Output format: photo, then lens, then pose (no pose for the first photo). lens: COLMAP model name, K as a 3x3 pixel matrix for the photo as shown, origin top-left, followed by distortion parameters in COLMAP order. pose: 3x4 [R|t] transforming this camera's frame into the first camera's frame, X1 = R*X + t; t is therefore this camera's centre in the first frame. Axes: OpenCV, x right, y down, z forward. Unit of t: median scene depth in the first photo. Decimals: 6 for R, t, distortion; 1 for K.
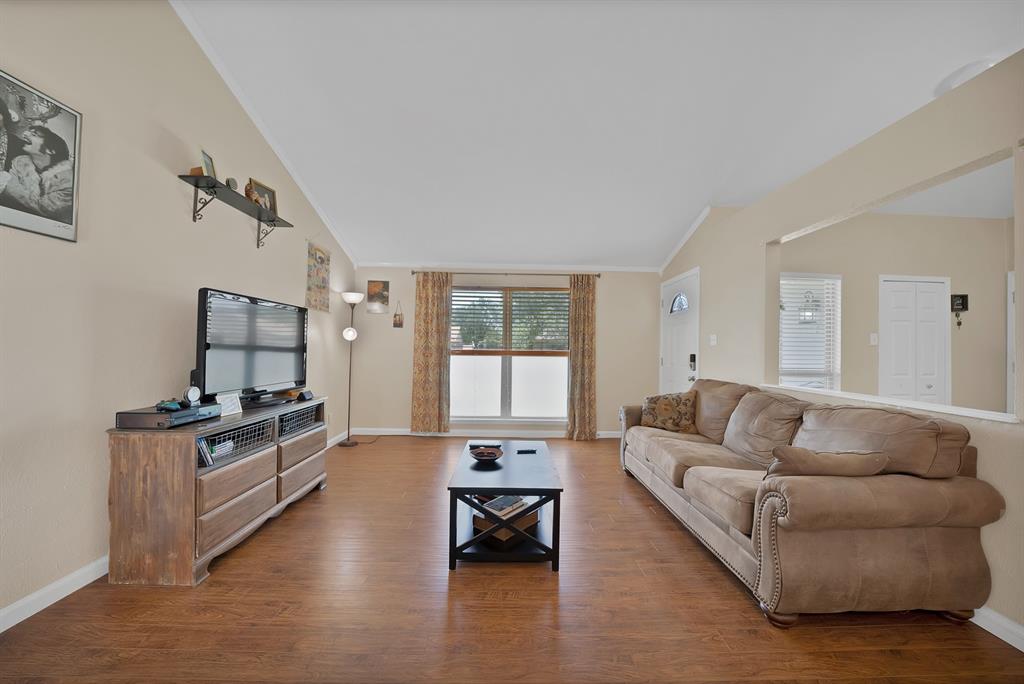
lens RADIAL K [[363.4, 0, 505.3], [0, 363.4, 346.6], [0, 0, 1]] dist [-0.019754, 0.000358]
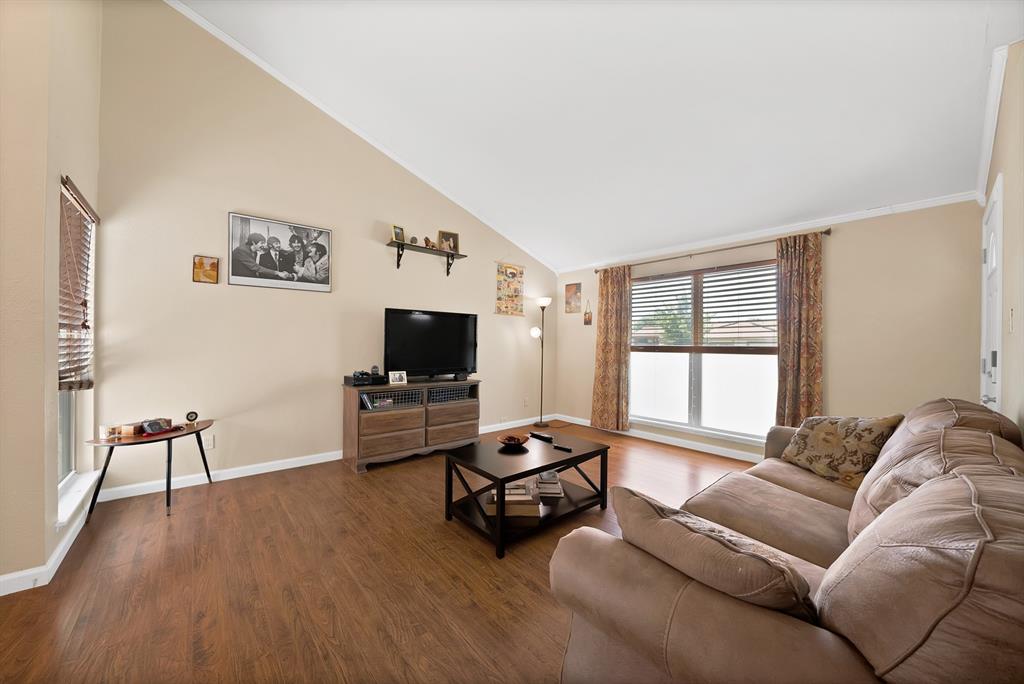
lens RADIAL K [[363.0, 0, 513.5], [0, 363.0, 344.7], [0, 0, 1]] dist [-0.021895, 0.000094]
pose [[0.649724, -0.006798, -0.760140, 0.483344], [0.004143, 0.999977, -0.005402, 0.012923], [0.760159, 0.000361, 0.649737, 0.188238]]
